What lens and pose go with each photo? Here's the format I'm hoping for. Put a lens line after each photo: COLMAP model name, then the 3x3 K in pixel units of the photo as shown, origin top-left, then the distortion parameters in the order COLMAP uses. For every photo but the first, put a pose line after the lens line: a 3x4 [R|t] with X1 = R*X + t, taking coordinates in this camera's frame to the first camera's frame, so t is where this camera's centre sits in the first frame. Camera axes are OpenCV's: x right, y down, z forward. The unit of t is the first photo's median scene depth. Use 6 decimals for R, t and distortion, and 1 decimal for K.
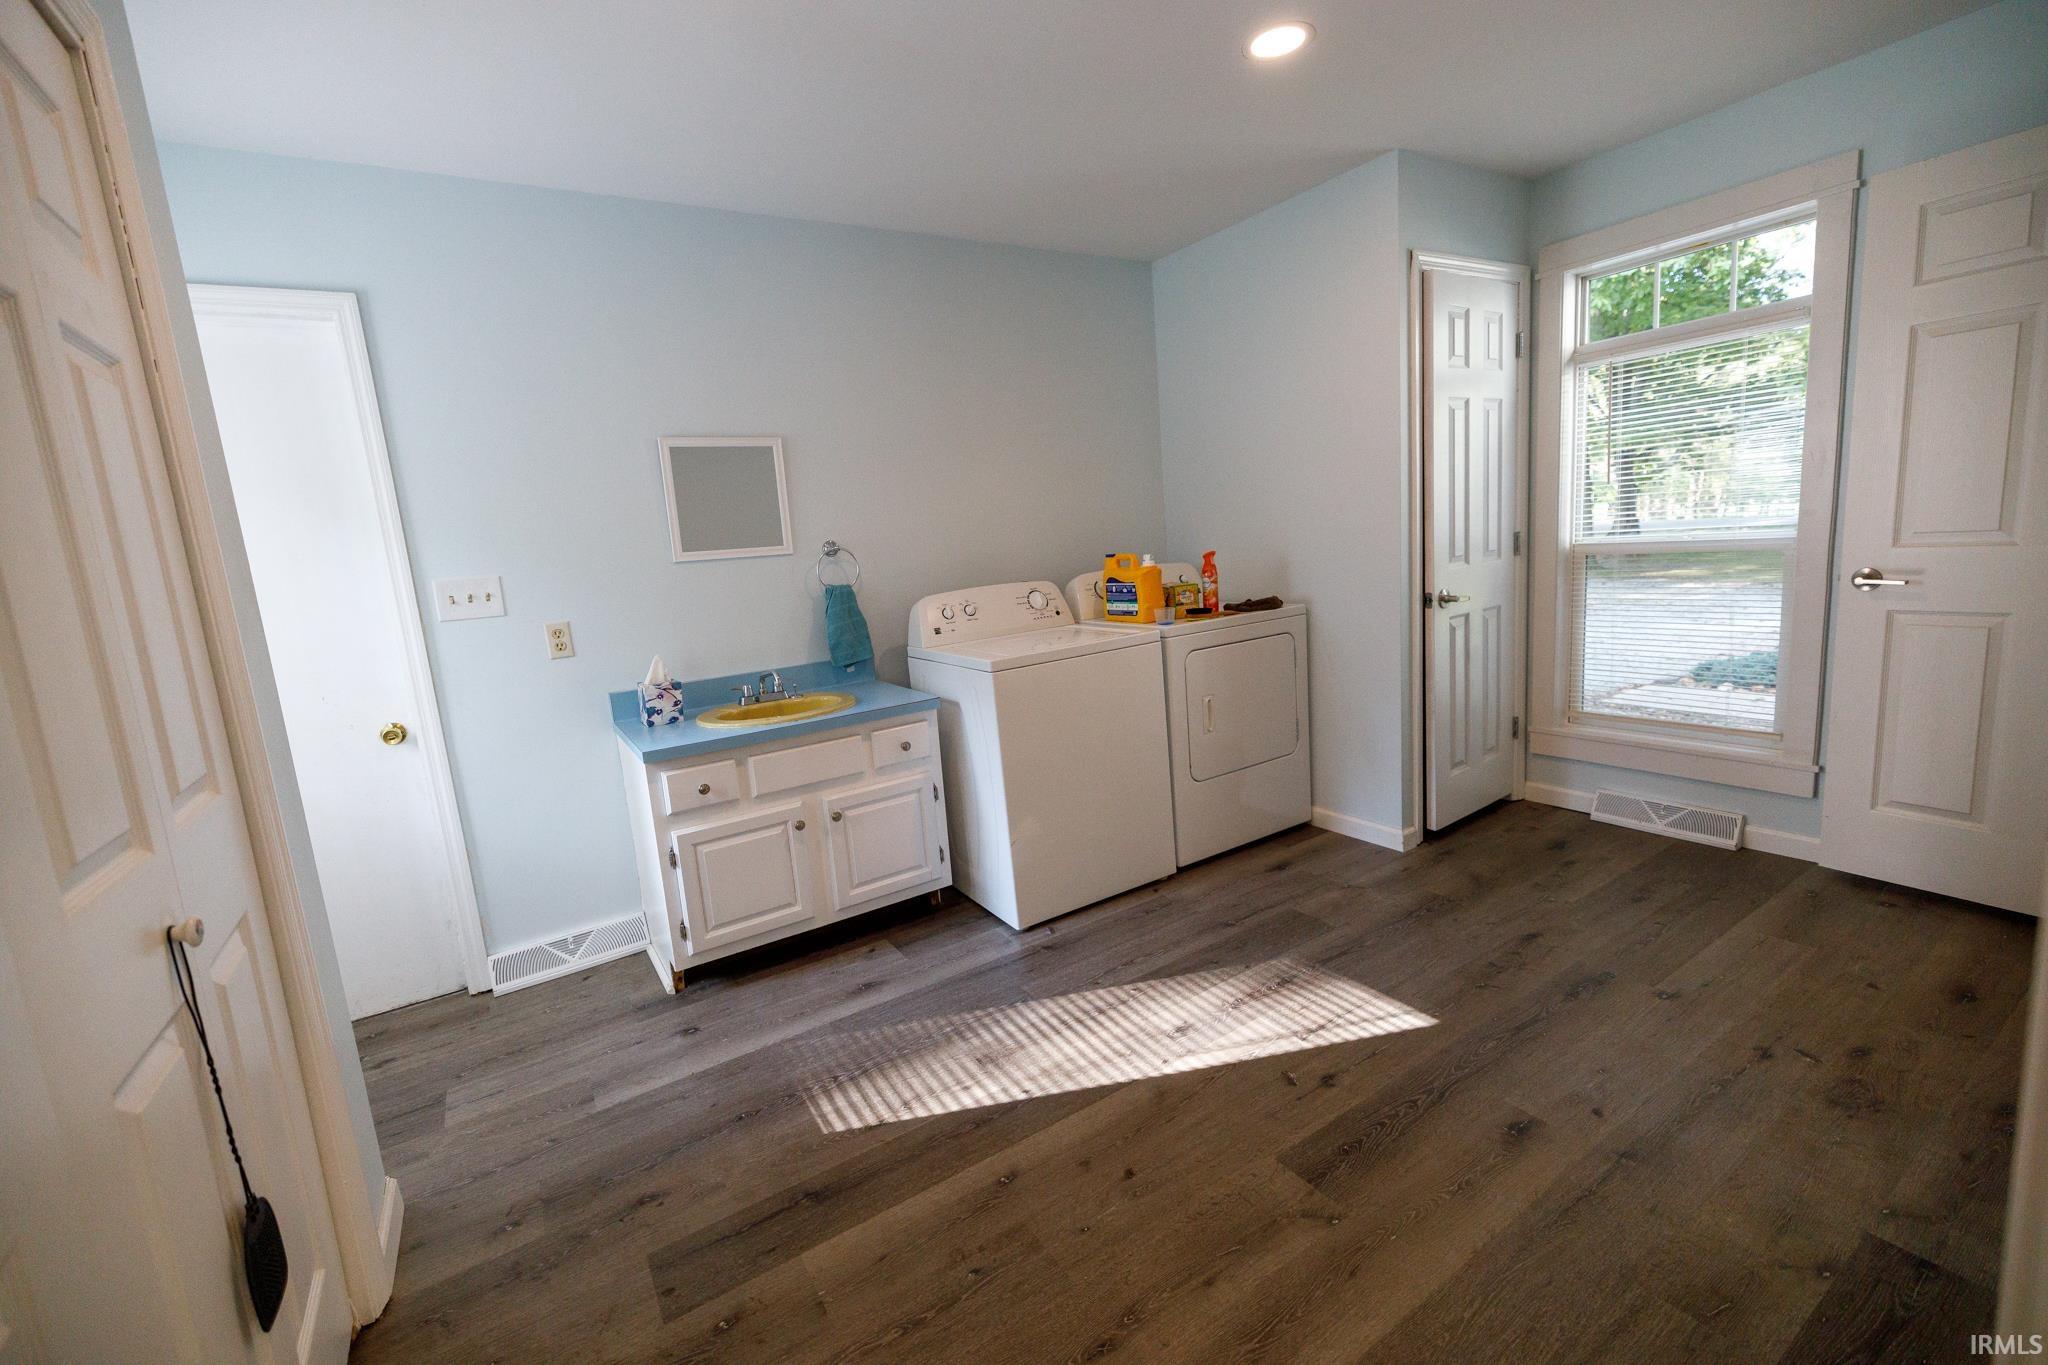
lens RADIAL K [[860.2, 0, 1031.2], [0, 860.2, 676.0], [0, 0, 1]] dist [0.005144, -0.000448]
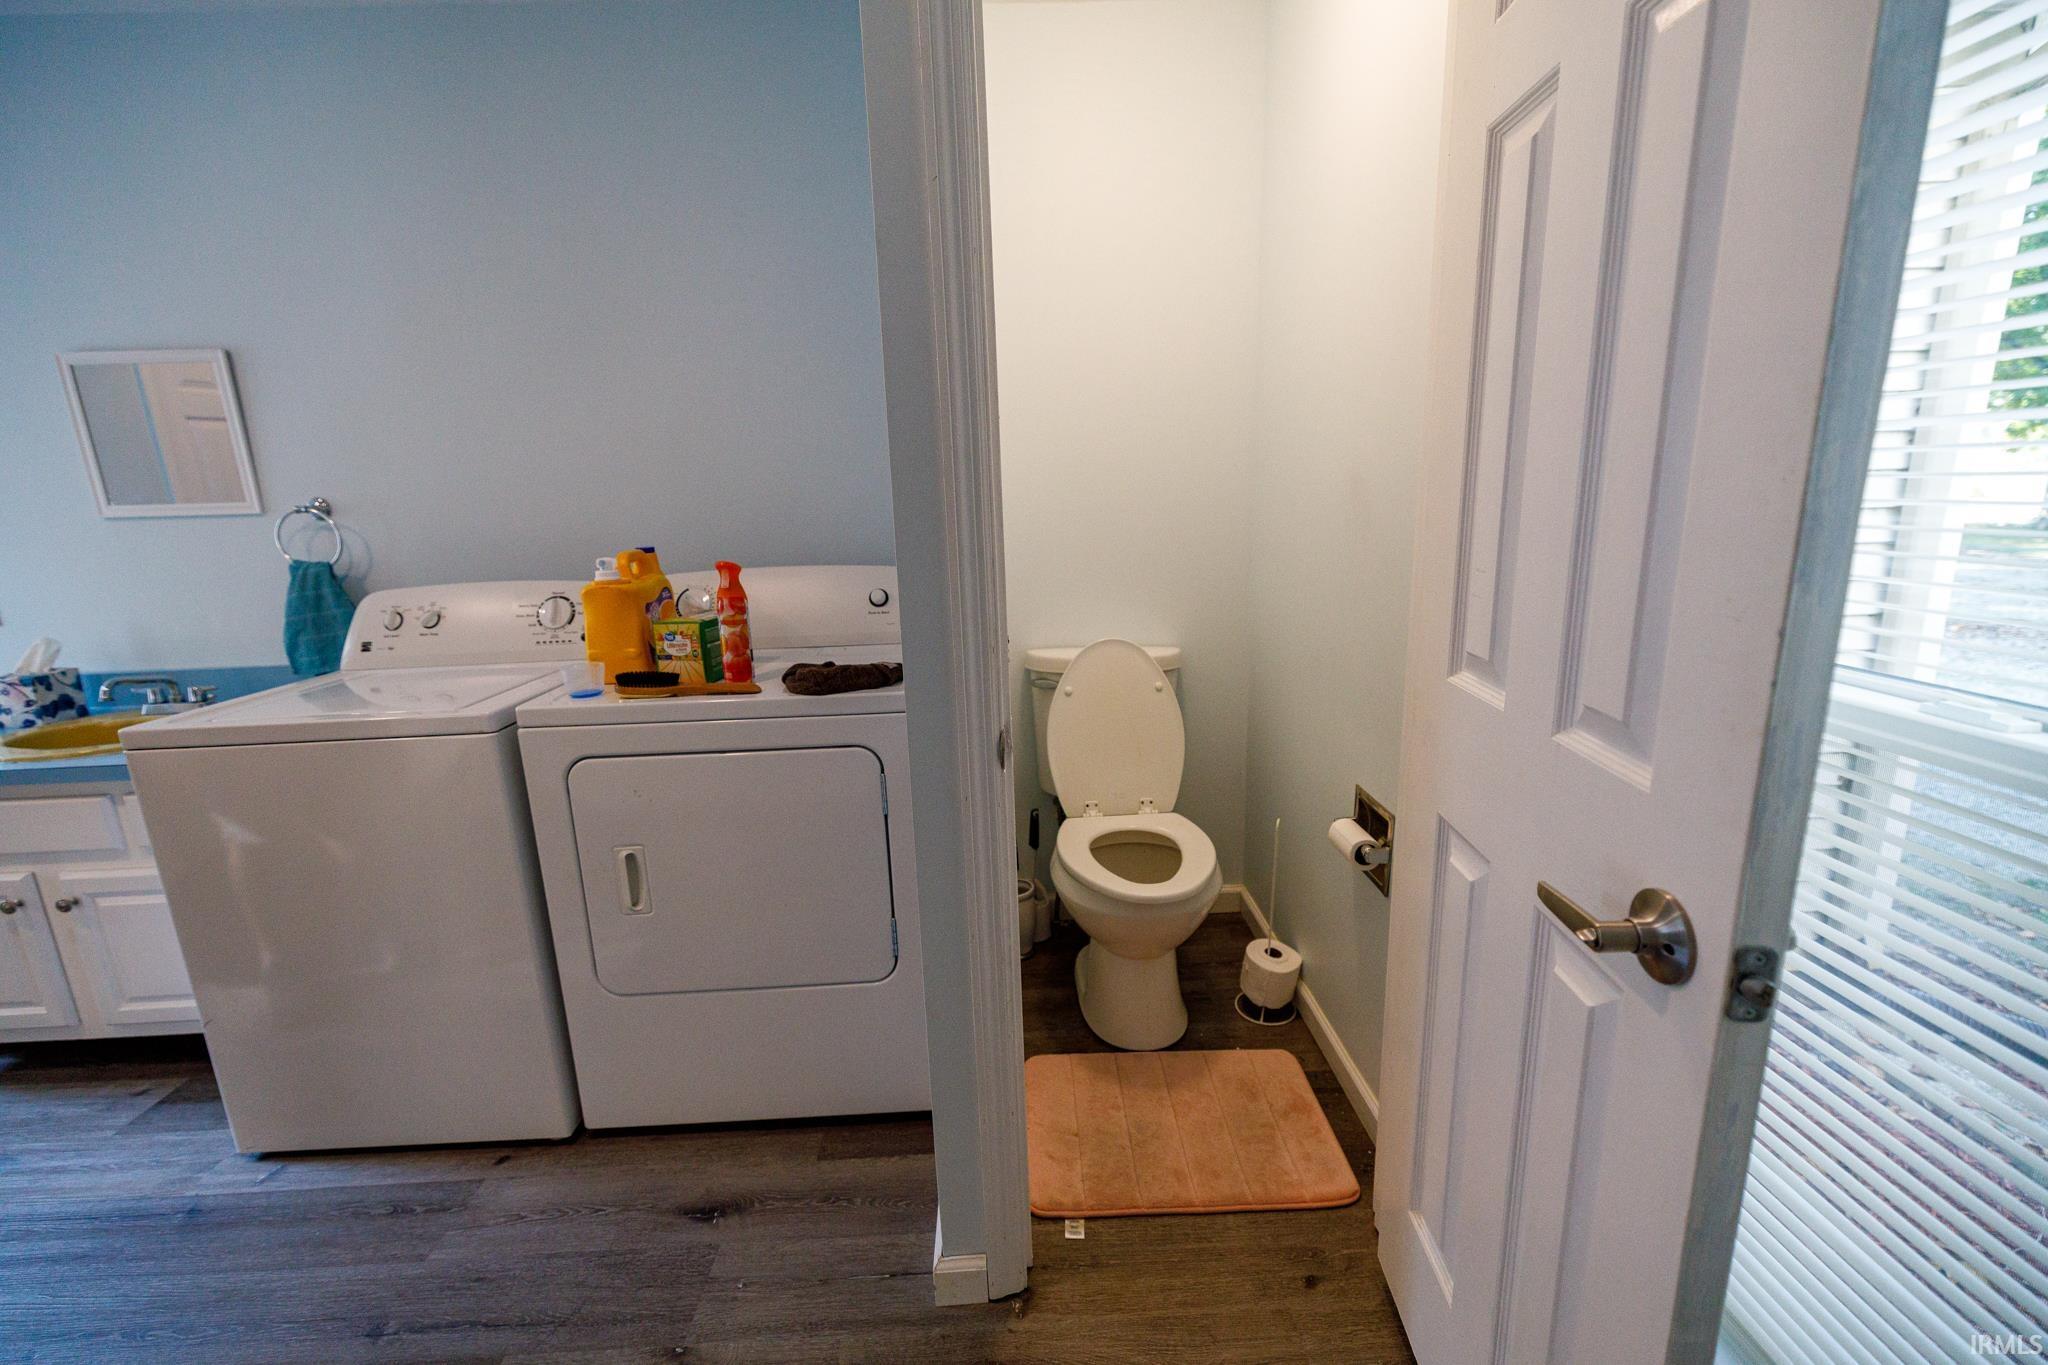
lens RADIAL K [[860.2, 0, 1020.1], [0, 860.2, 688.0], [0, 0, 1]] dist [0.005144, -0.000448]
pose [[0.854727, 0.166035, -0.491807, 0.711406], [-0.116890, 0.984694, 0.129288, -0.181241], [0.505746, -0.053018, 0.861052, 0.753512]]
